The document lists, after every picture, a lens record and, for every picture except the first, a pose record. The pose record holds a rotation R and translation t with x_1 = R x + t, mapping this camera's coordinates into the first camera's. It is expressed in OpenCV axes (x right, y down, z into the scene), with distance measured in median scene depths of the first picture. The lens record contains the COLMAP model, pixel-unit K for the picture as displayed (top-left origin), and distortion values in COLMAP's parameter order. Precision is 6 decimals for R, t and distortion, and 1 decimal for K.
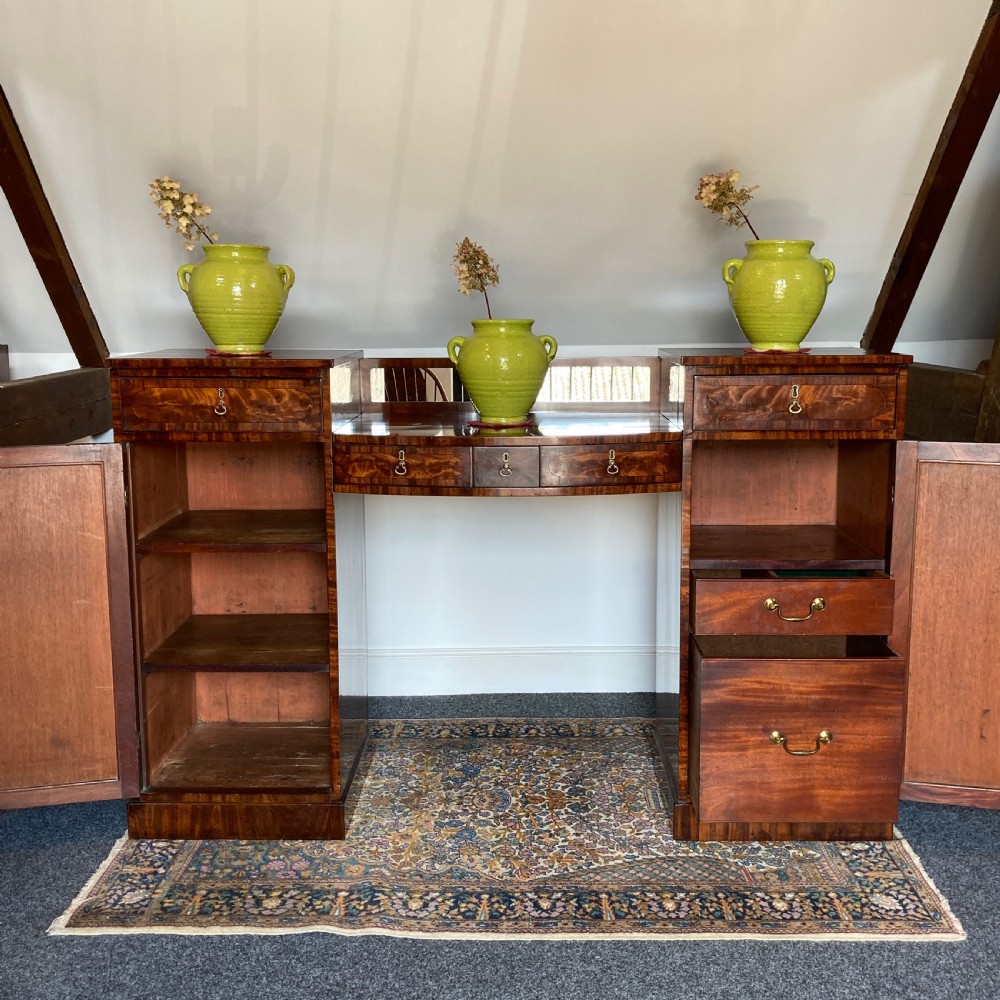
lens RADIAL K [[1224.5, 0, 509.3], [0, 1224.5, 495.0], [0, 0, 1]] dist [0.025550, 0.000000]
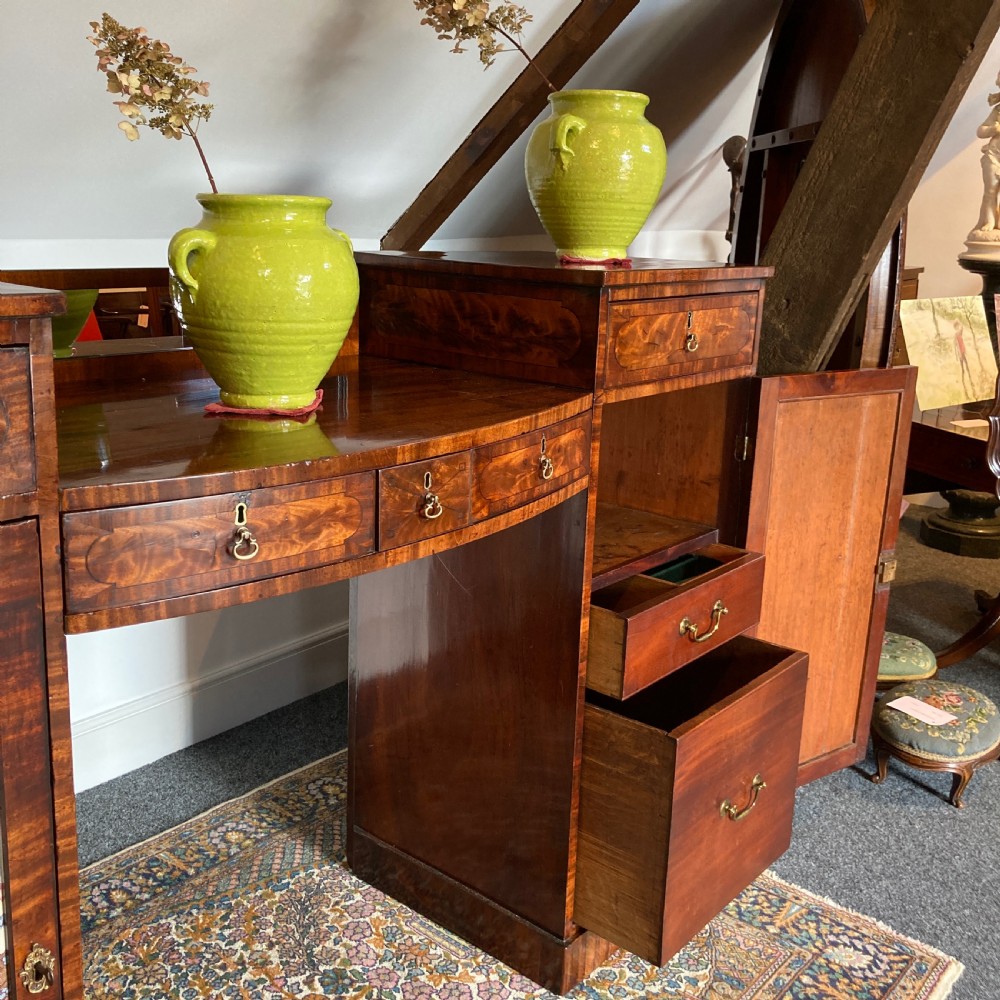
lens RADIAL K [[1097.7, 0, 491.9], [0, 1097.7, 469.4], [0, 0, 1]] dist [0.006678, 0.000000]
pose [[0.632885, -0.151315, 0.759316, -0.319458], [0.083221, 0.988330, 0.127588, -0.088762], [-0.769760, -0.017558, 0.638092, 0.683009]]
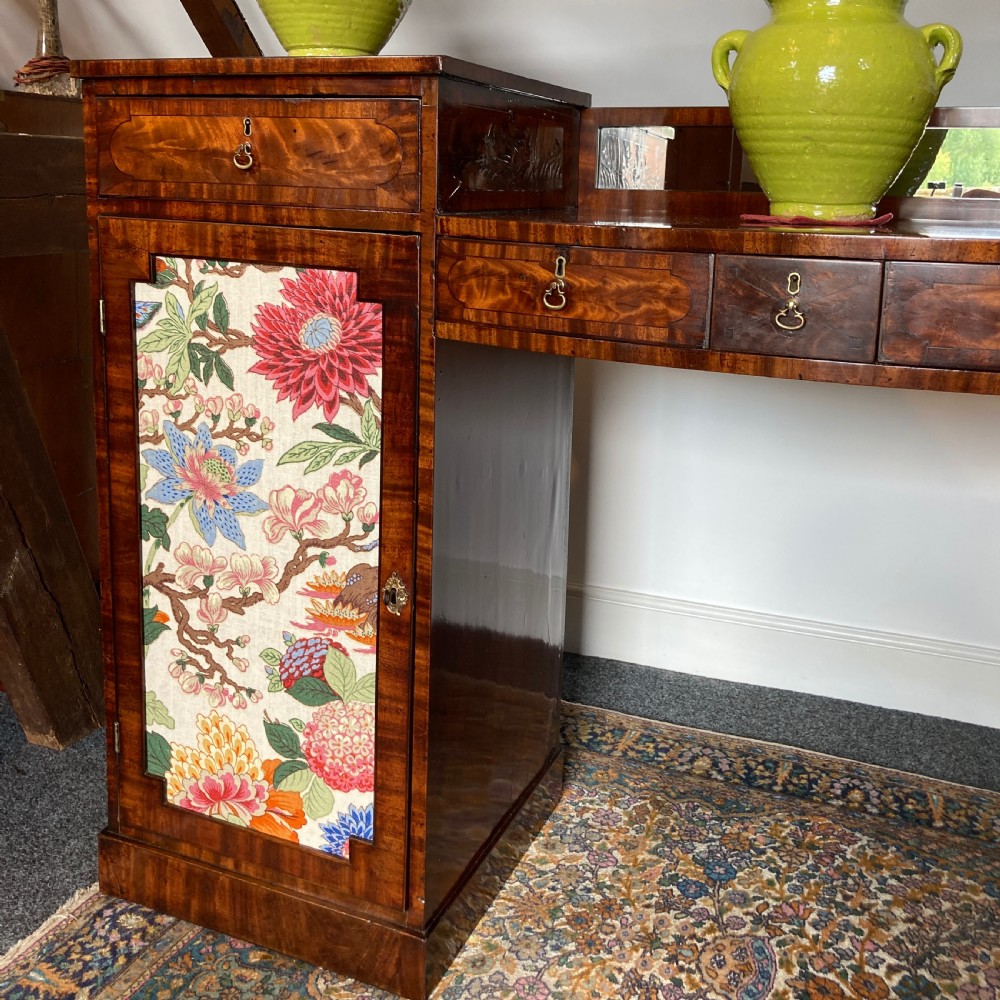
lens RADIAL K [[1099.2, 0, 497.5], [0, 1099.2, 379.6], [0, 0, 1]] dist [0.022961, 0.000000]
pose [[0.927403, 0.095552, -0.361655, 0.042035], [-0.090322, 0.995418, 0.031381, -0.001005], [0.362996, 0.003563, 0.931784, 0.605162]]
